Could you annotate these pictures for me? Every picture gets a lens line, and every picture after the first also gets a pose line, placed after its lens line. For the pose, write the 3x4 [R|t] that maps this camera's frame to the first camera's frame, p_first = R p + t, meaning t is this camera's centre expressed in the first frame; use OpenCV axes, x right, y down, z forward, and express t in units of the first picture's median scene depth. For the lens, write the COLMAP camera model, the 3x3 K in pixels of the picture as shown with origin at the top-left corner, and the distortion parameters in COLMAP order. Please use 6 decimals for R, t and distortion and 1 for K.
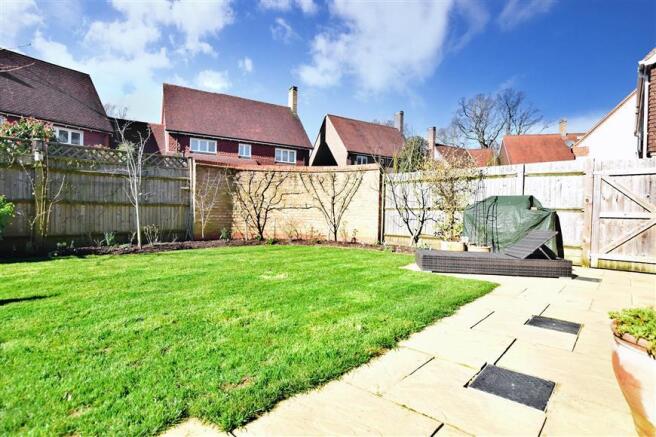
lens RADIAL K [[318.5, 0, 328.0], [0, 318.5, 218.5], [0, 0, 1]] dist [-0.022083, 0.000295]
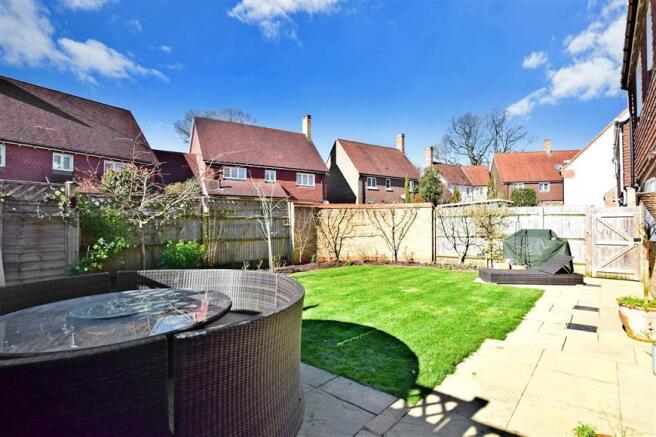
lens RADIAL K [[318.5, 0, 328.0], [0, 318.5, 218.5], [0, 0, 1]] dist [-0.022083, 0.000295]
pose [[0.999090, -0.022573, 0.036197, -0.298422], [0.023865, 0.999079, -0.035667, -0.064164], [-0.035359, 0.036499, 0.998708, -0.293532]]
